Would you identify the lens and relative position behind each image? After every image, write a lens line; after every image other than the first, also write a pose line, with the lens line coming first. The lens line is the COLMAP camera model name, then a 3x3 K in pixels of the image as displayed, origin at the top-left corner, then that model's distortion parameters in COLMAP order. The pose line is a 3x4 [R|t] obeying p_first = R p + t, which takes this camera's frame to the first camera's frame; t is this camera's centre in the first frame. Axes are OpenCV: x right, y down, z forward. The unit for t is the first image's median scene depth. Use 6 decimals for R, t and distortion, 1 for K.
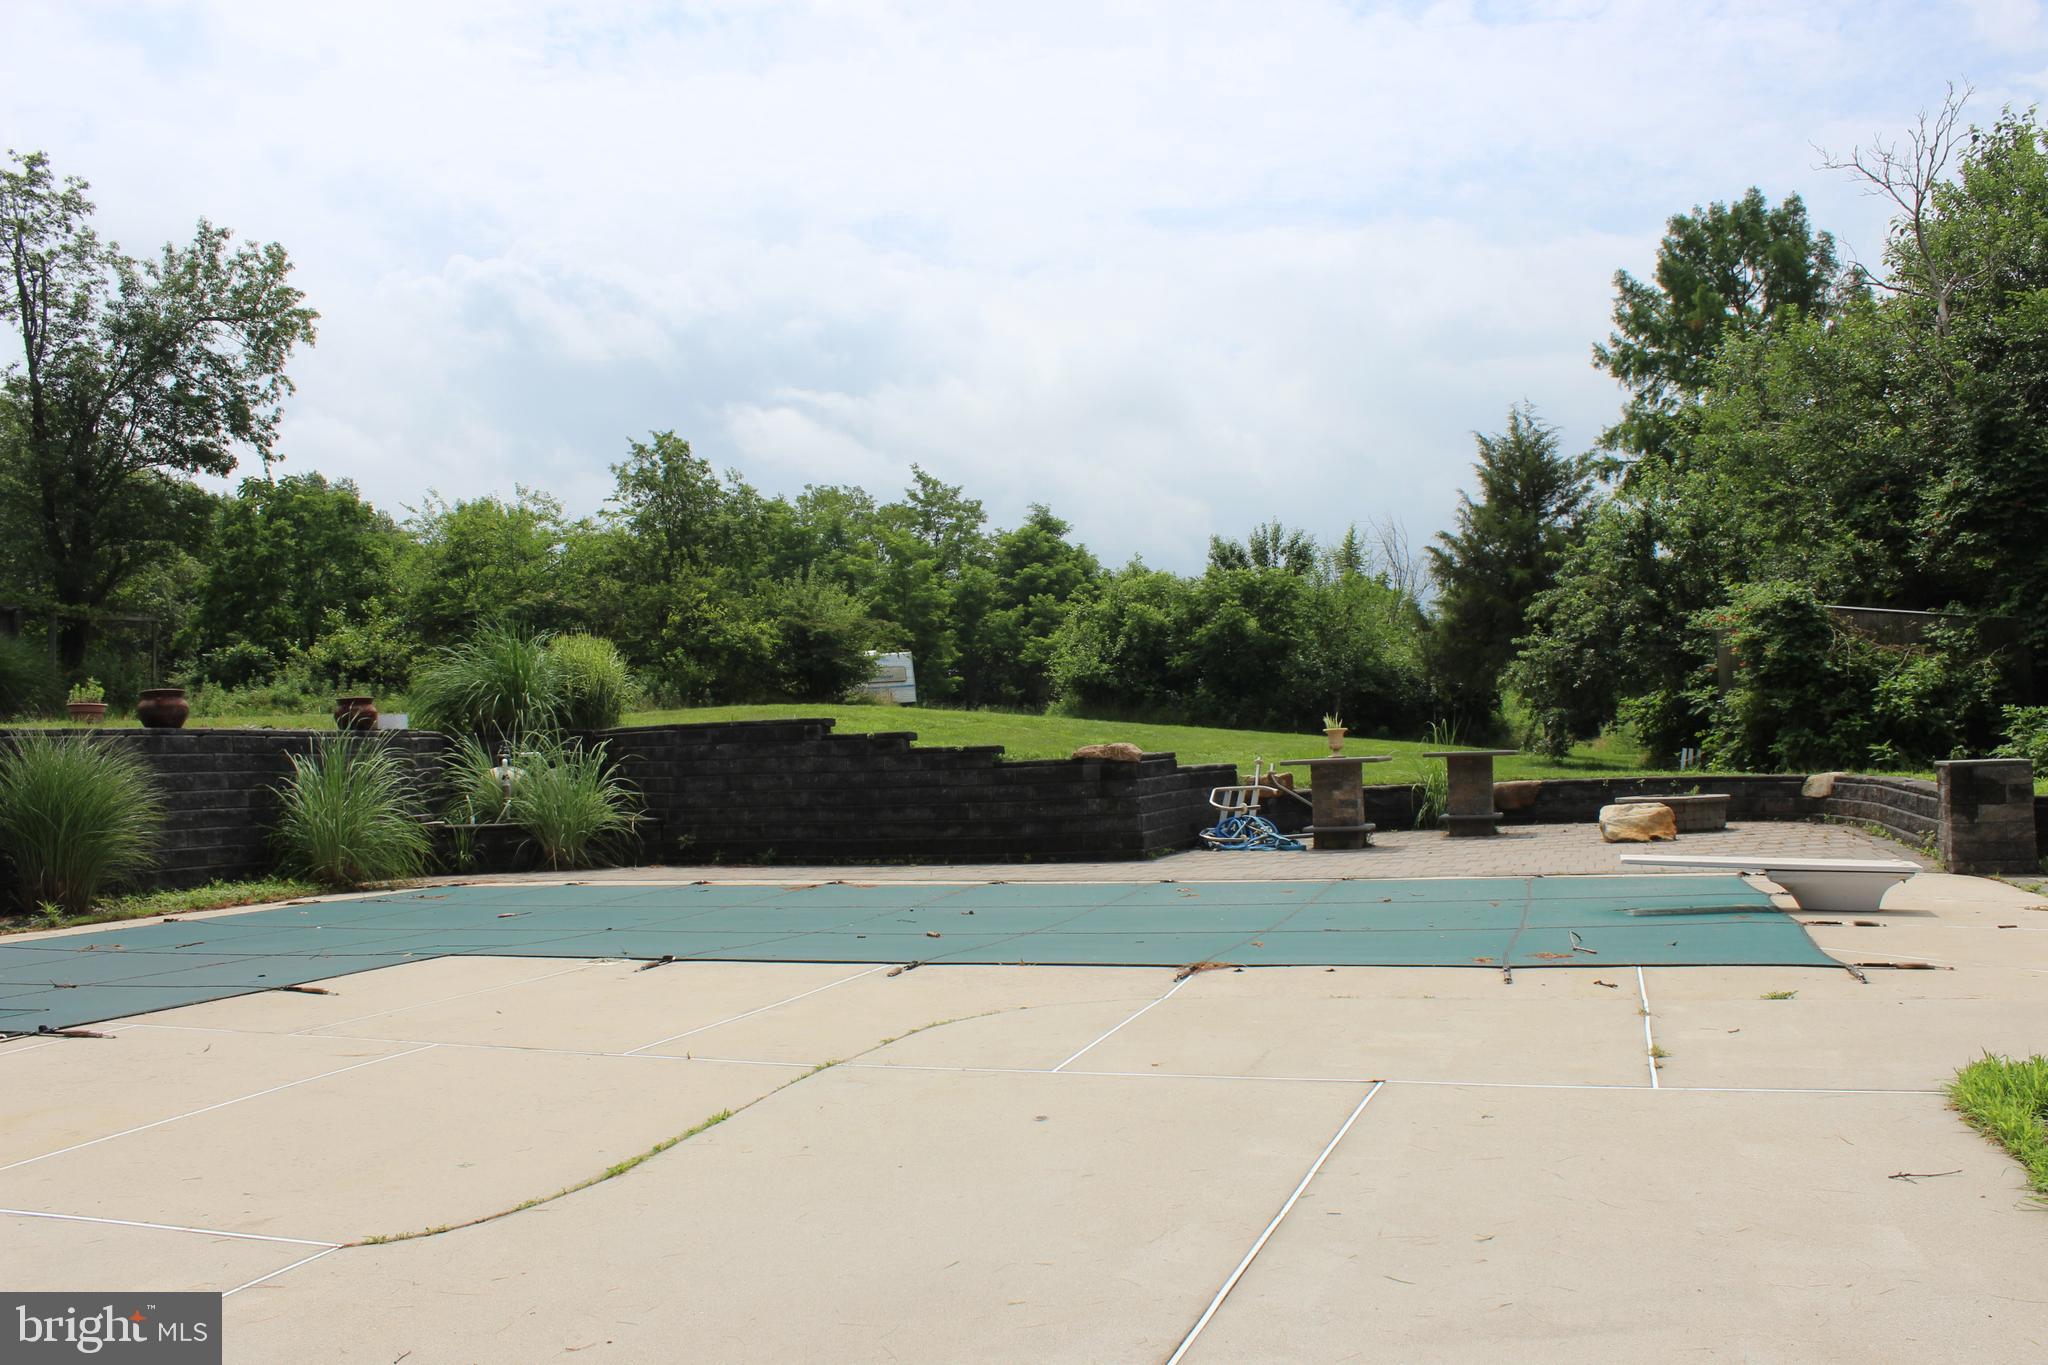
lens RADIAL K [[1715.0, 0, 1062.8], [0, 1715.0, 625.3], [0, 0, 1]] dist [-0.159900, 0.142992]
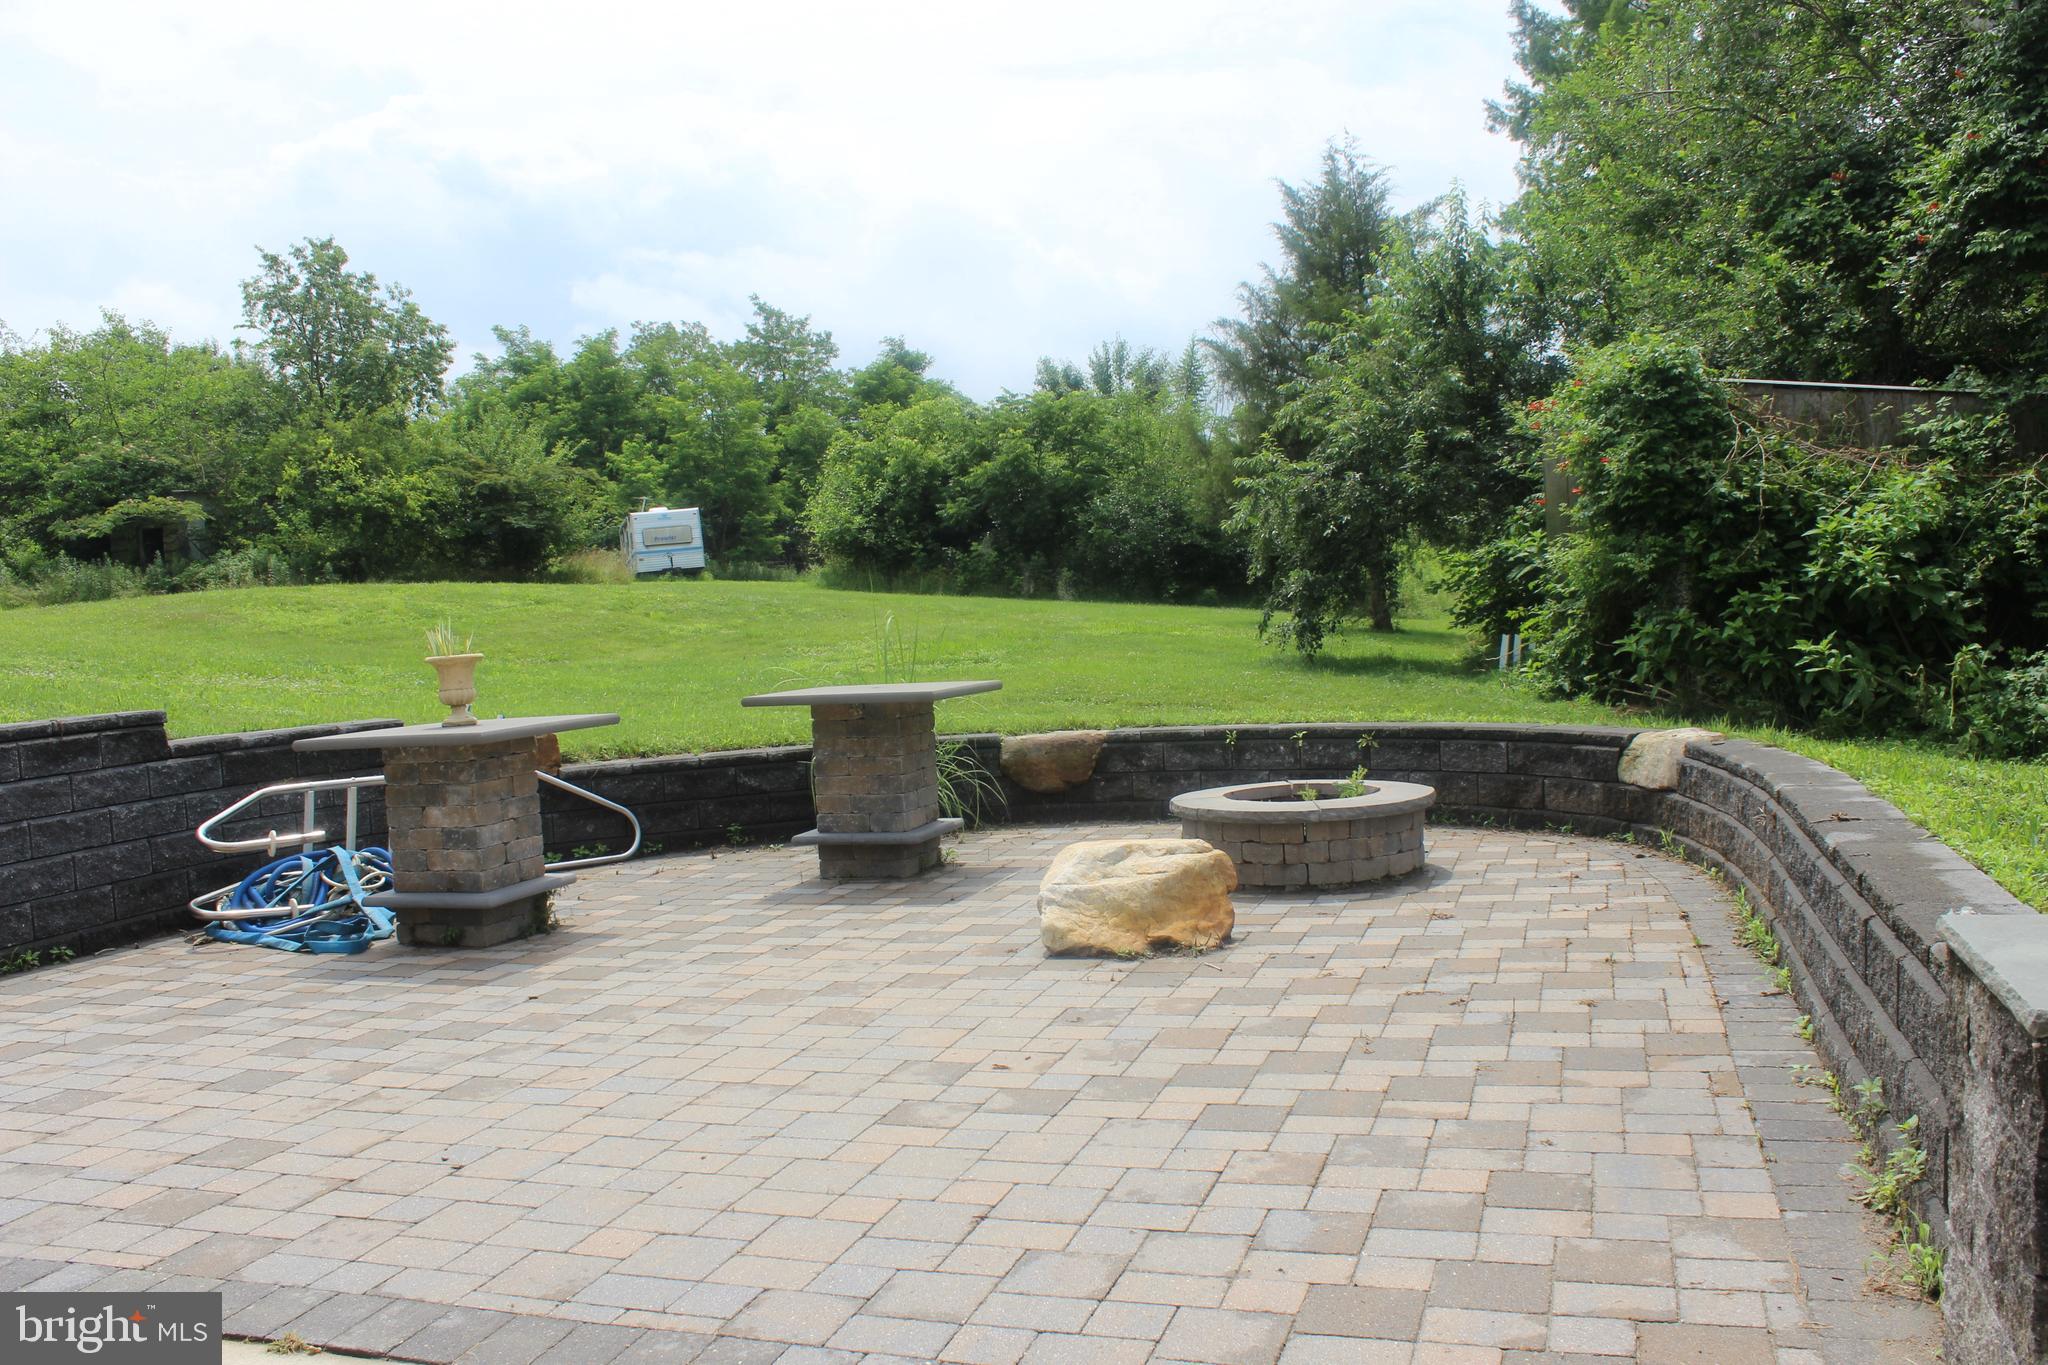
lens RADIAL K [[1715.0, 0, 1051.8], [0, 1715.0, 645.7], [0, 0, 1]] dist [-0.159900, 0.142992]
pose [[0.999723, -0.023397, 0.002630, 0.233809], [0.023032, 0.995005, 0.097127, 0.016483], [-0.004889, -0.097040, 0.995269, 0.449361]]
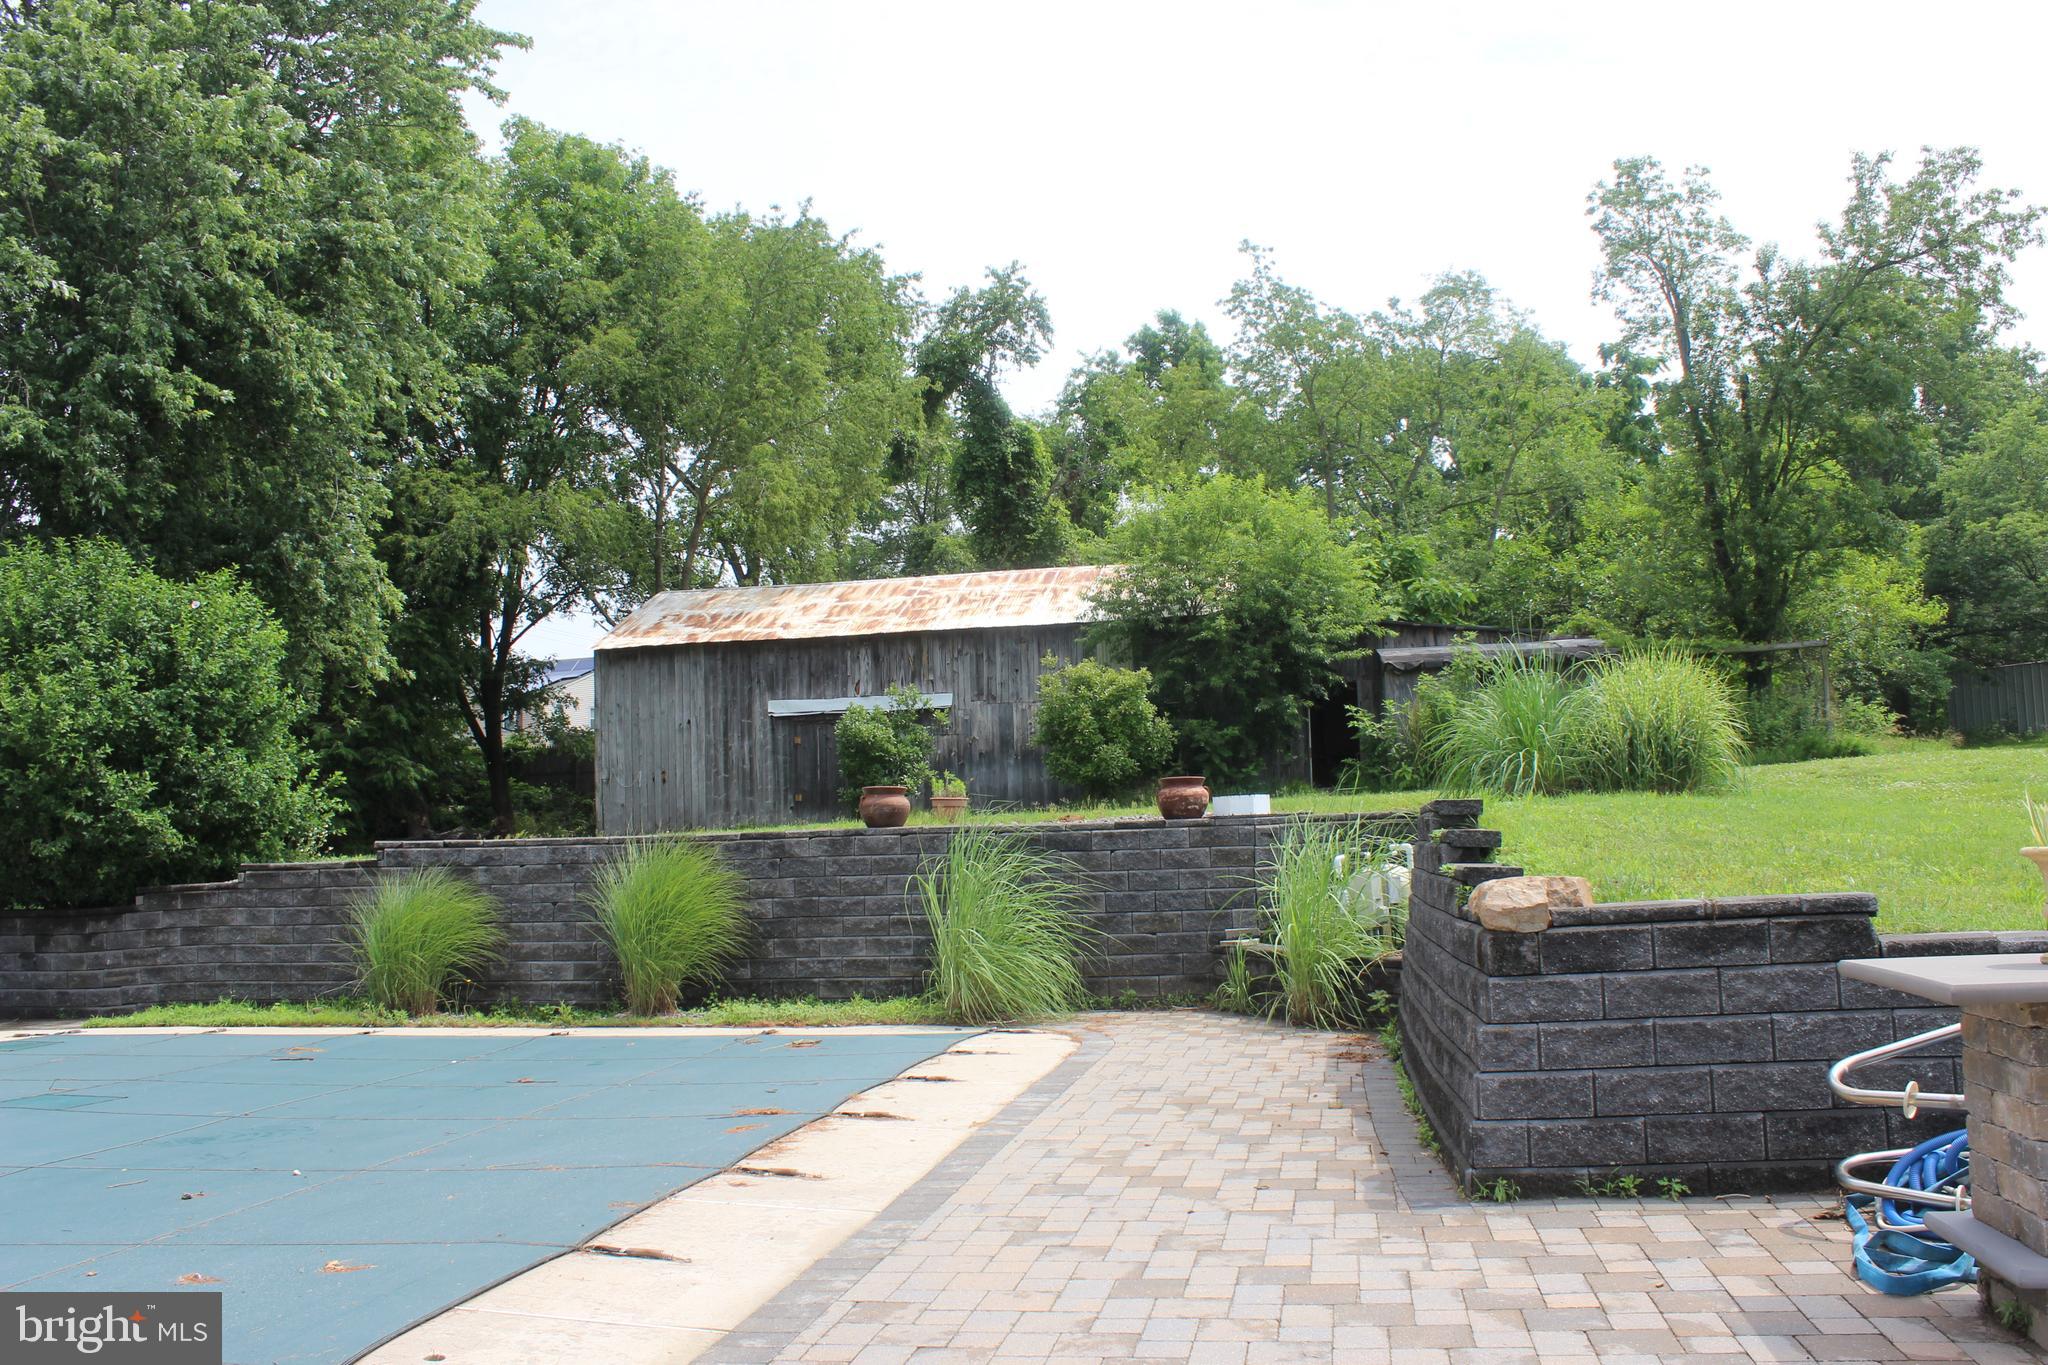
lens RADIAL K [[1715.0, 0, 1061.7], [0, 1715.0, 690.2], [0, 0, 1]] dist [-0.159900, 0.142992]
pose [[0.151514, -0.062204, -0.986496, 0.290940], [0.100167, 0.993847, -0.047283, 0.026498], [0.983367, -0.091650, 0.156812, 0.626758]]
